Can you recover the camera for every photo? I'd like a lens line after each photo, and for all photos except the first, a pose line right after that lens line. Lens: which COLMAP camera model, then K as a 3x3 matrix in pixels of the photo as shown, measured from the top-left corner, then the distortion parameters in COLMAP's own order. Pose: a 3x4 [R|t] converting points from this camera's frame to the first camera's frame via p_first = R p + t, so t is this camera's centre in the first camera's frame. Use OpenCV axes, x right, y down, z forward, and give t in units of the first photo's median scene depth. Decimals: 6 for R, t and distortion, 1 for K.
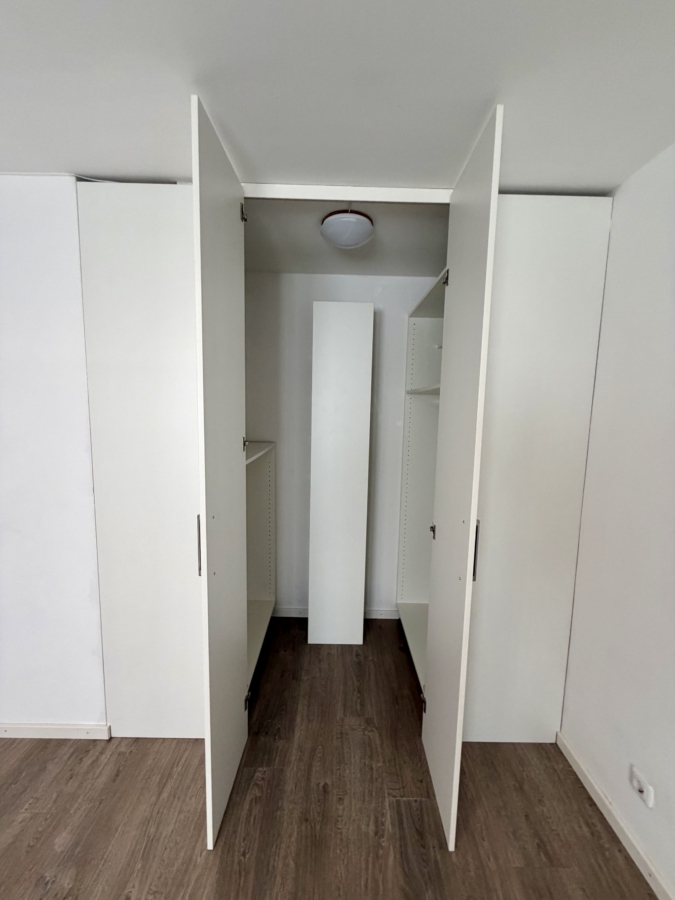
lens RADIAL K [[370.2, 0, 337.5], [0, 370.2, 454.1], [0, 0, 1]] dist [0.001261, -0.000558]
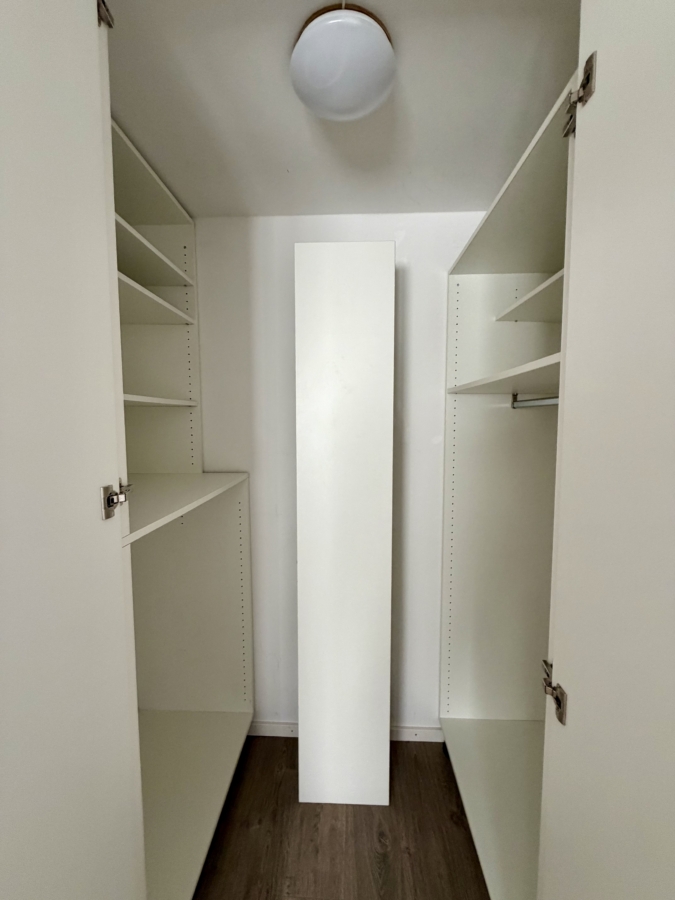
lens RADIAL K [[370.2, 0, 335.5], [0, 370.2, 446.5], [0, 0, 1]] dist [0.001261, -0.000558]
pose [[0.998544, -0.019135, -0.050427, 0.022363], [0.016565, 0.998567, -0.050891, -0.042534], [0.051328, 0.049982, 0.997430, 0.362308]]
